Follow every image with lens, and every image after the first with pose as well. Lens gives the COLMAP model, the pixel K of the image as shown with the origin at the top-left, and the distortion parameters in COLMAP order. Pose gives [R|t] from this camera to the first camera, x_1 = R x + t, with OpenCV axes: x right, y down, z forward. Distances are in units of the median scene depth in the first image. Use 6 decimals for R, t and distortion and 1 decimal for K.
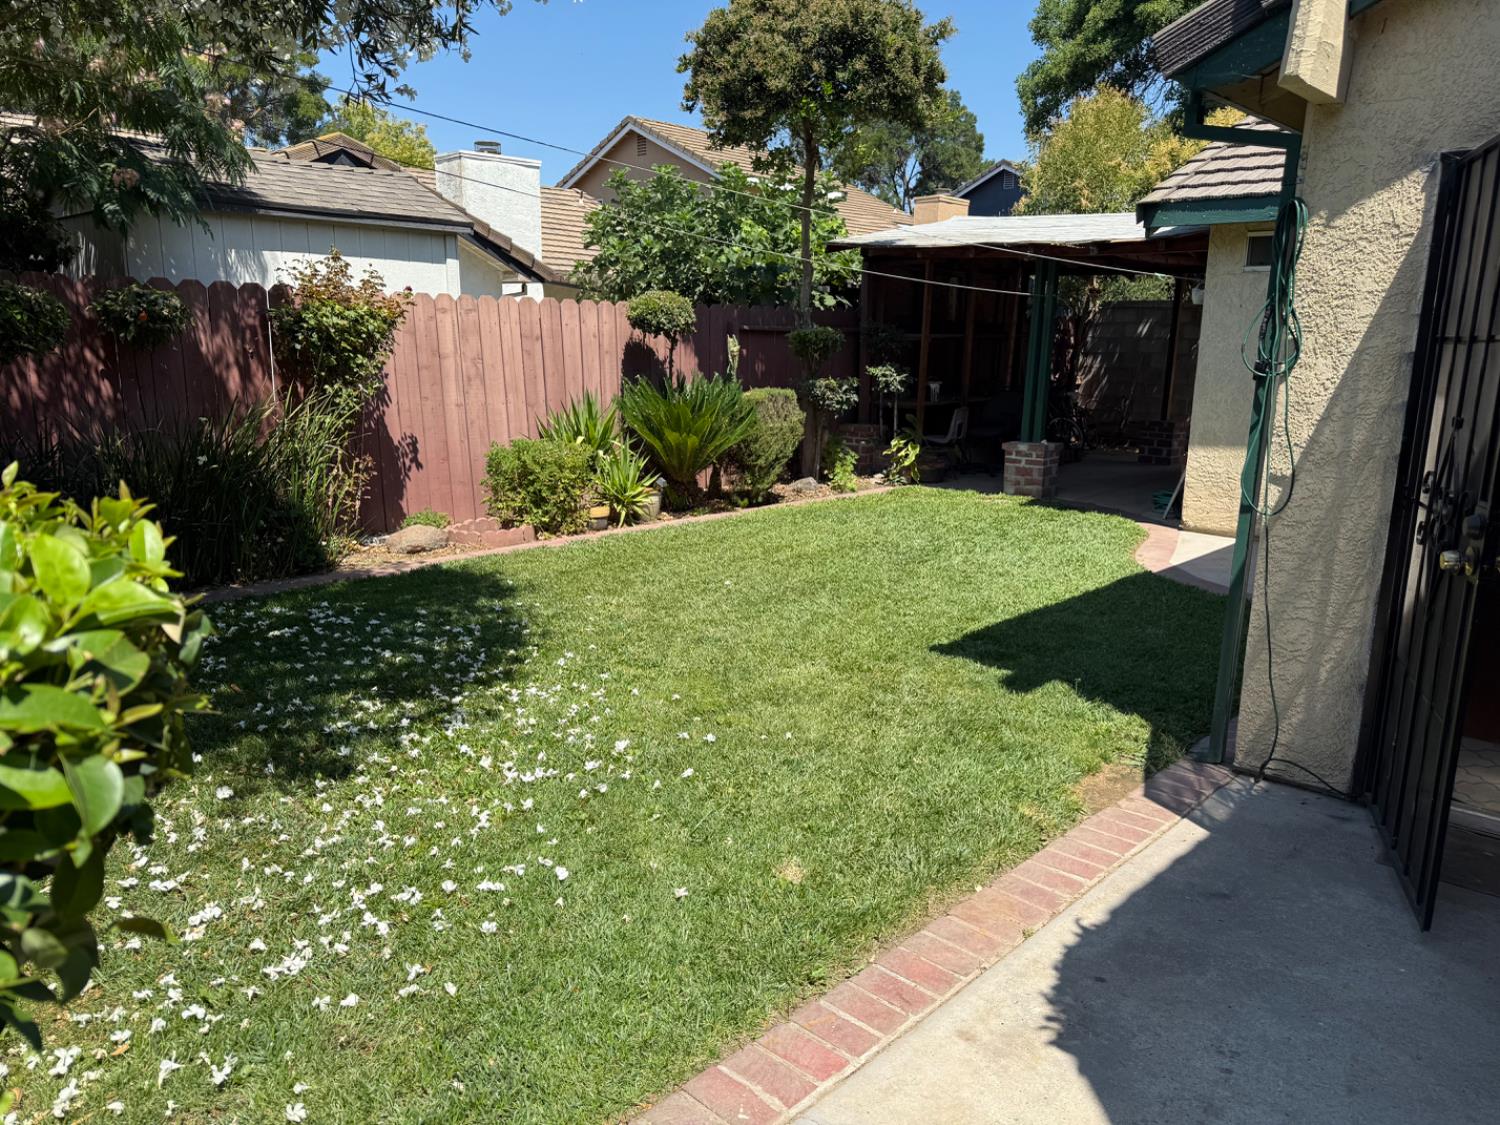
lens RADIAL K [[1060.1, 0, 750.0], [0, 1060.1, 562.5], [0, 0, 1]] dist [0.144286, -0.216374]
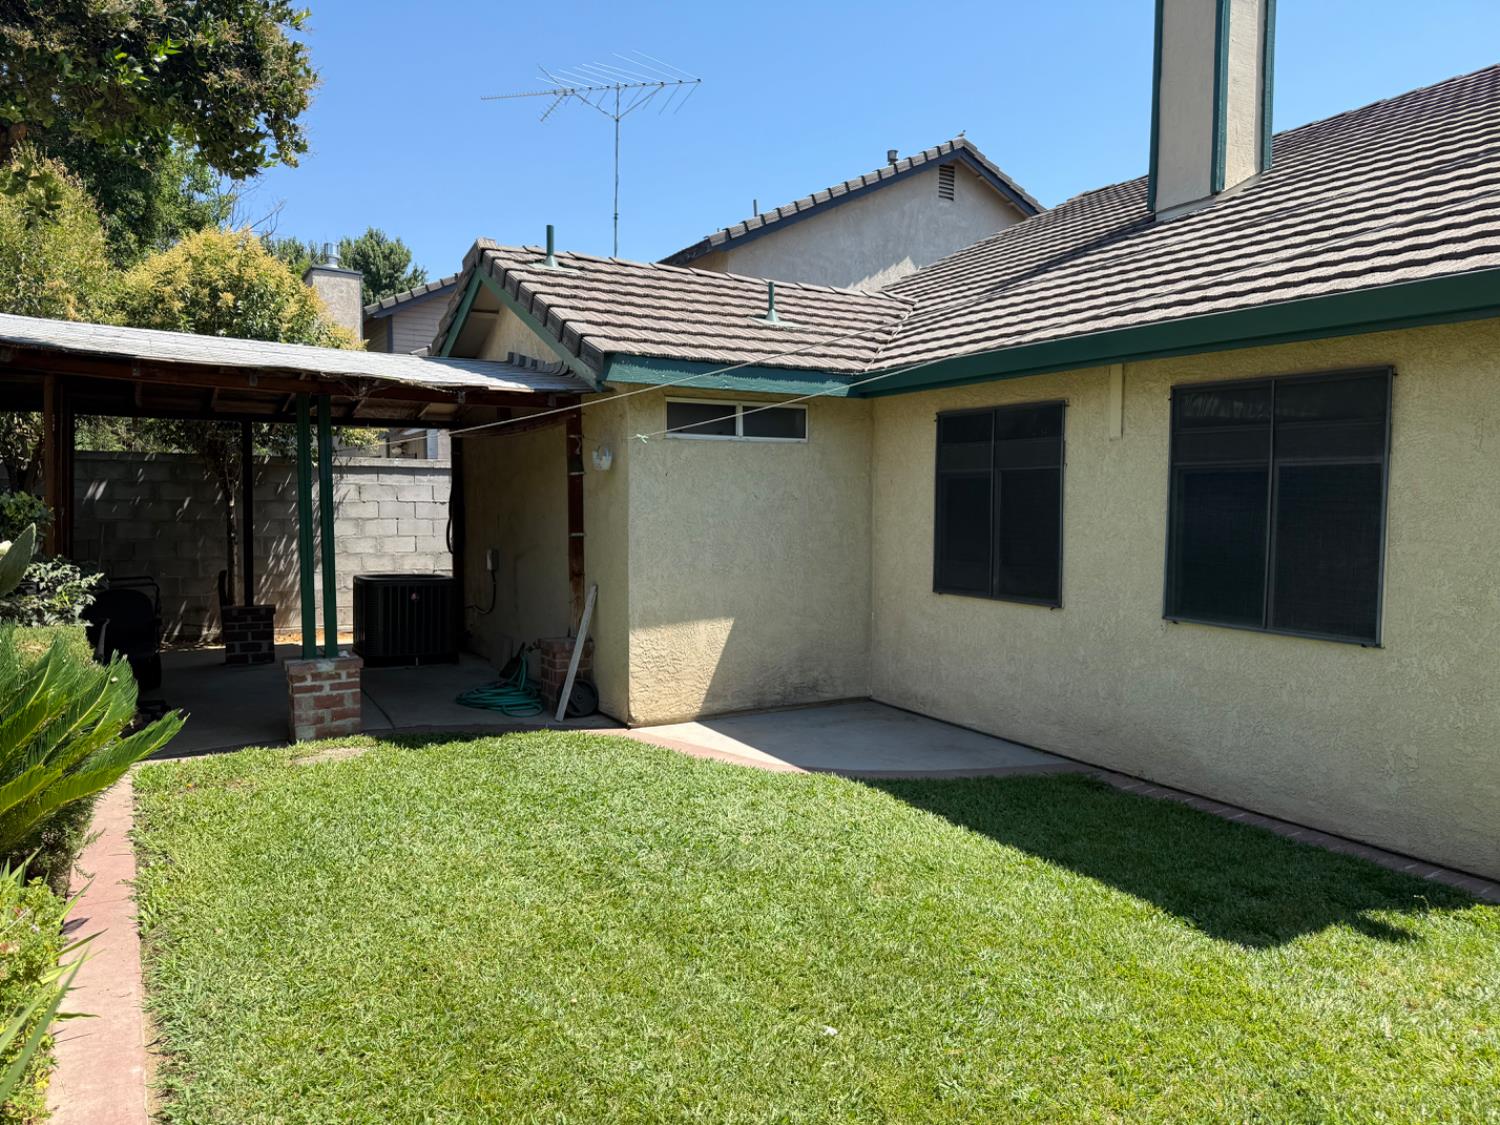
lens RADIAL K [[1060.1, 0, 750.0], [0, 1060.1, 562.5], [0, 0, 1]] dist [0.144286, -0.216374]
pose [[0.284766, -0.074916, 0.955665, -0.314006], [0.198898, 0.979863, 0.017546, -0.130690], [-0.937735, 0.185084, 0.293933, 0.537579]]
